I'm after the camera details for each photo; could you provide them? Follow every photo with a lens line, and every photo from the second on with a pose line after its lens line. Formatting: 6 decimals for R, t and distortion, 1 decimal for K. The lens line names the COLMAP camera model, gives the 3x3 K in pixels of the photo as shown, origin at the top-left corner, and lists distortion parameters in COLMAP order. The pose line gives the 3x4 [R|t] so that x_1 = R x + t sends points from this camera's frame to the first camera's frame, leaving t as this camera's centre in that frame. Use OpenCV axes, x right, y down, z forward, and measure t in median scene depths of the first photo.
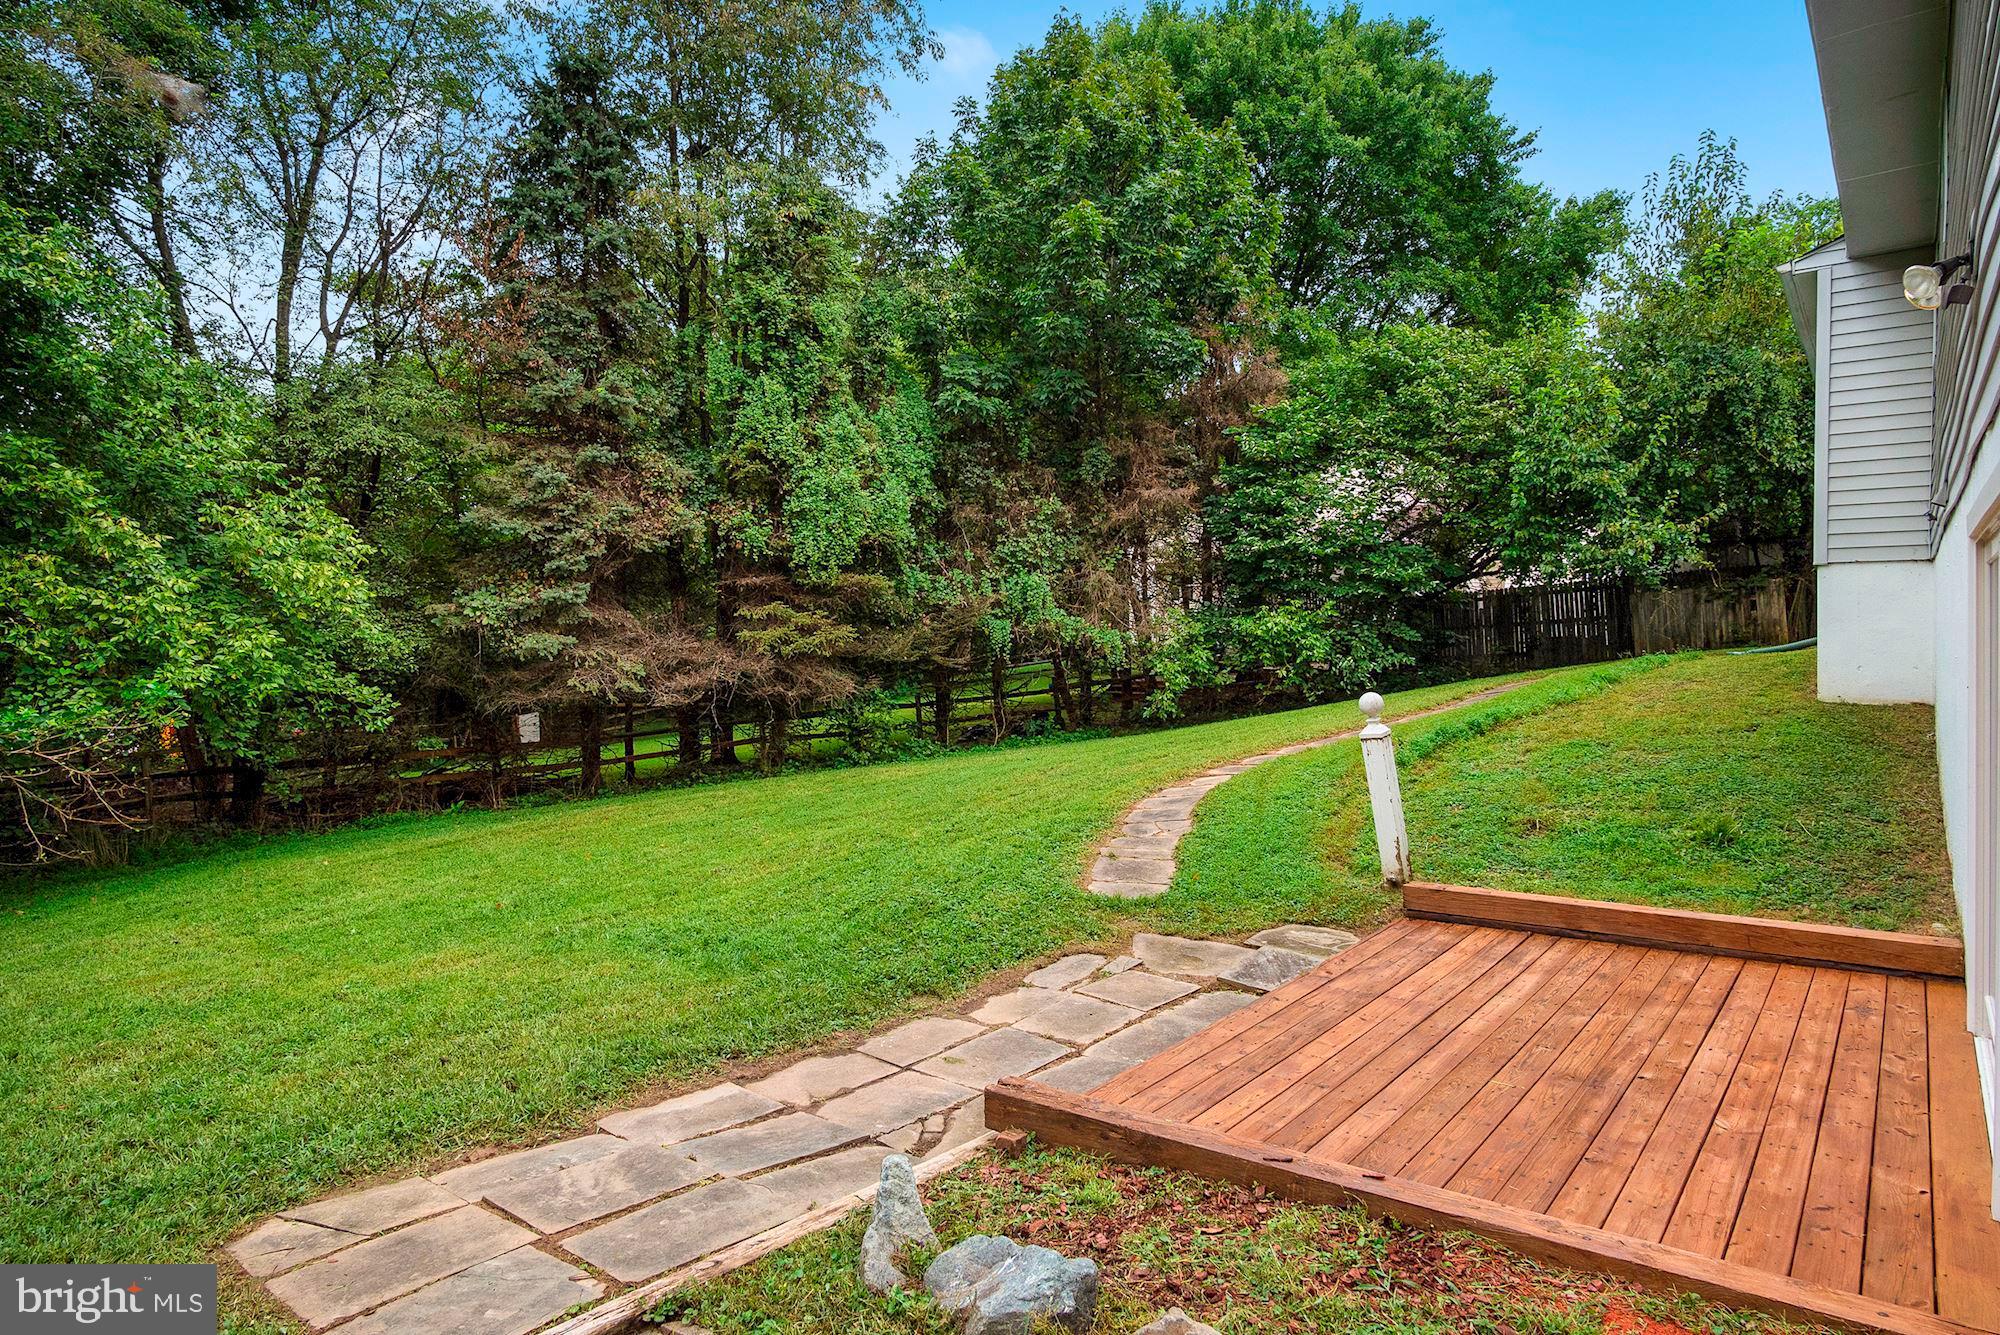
lens RADIAL K [[1098.3, 0, 1001.4], [0, 1098.3, 636.3], [0, 0, 1]] dist [-0.027822, -0.000949]
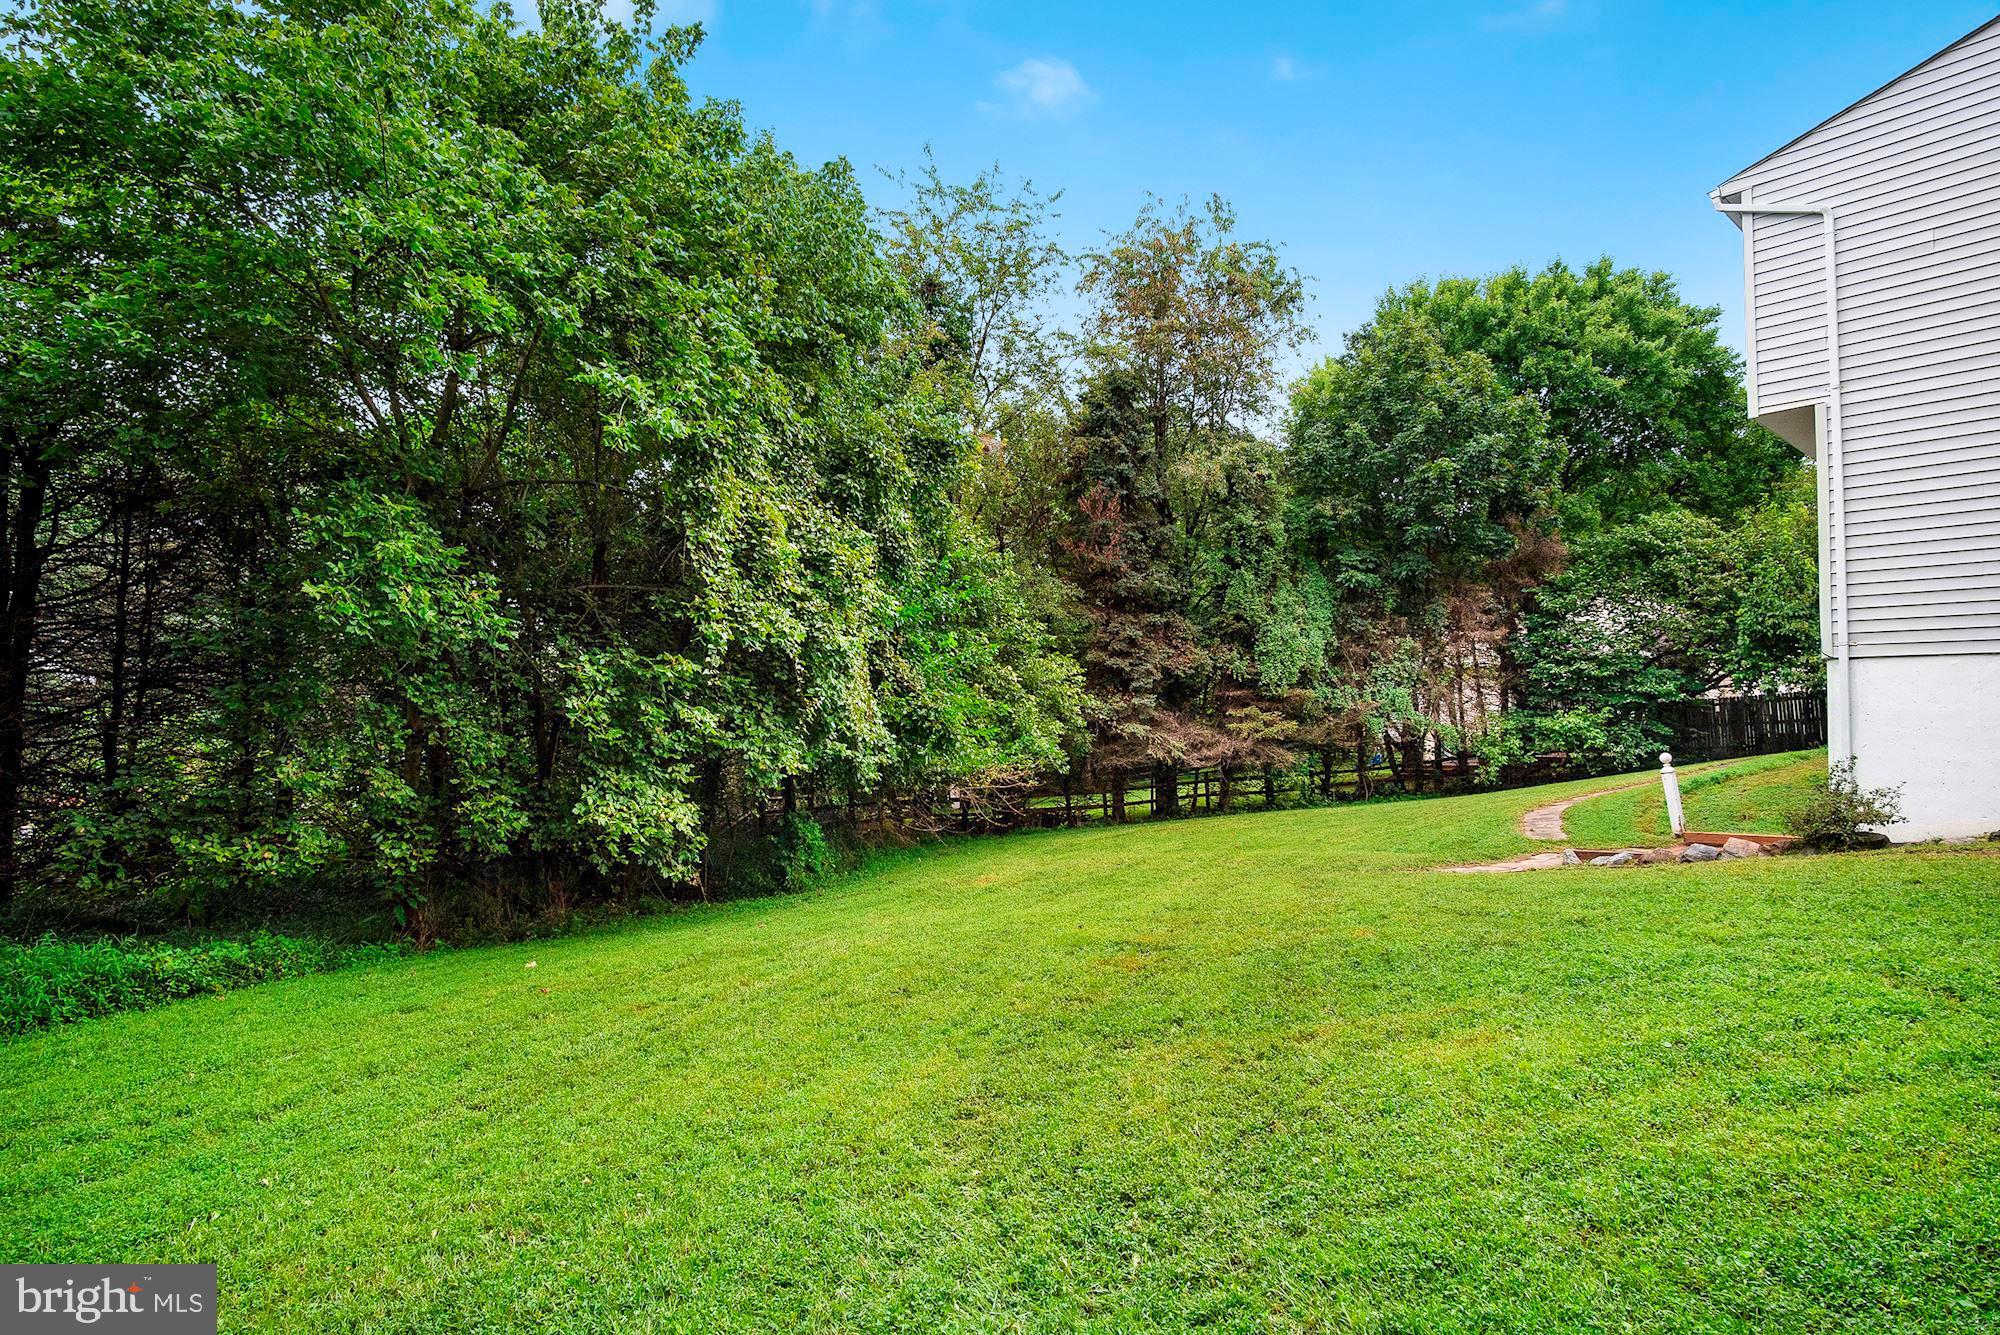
lens RADIAL K [[1123.1, 0, 1000.0], [0, 1123.1, 667.5], [0, 0, 1]] dist [-0.002375, -0.000936]
pose [[0.987714, 0.001092, -0.156266, -0.284508], [-0.009766, 0.998452, -0.054752, 0.005795], [0.155965, 0.055605, 0.986196, -0.656004]]
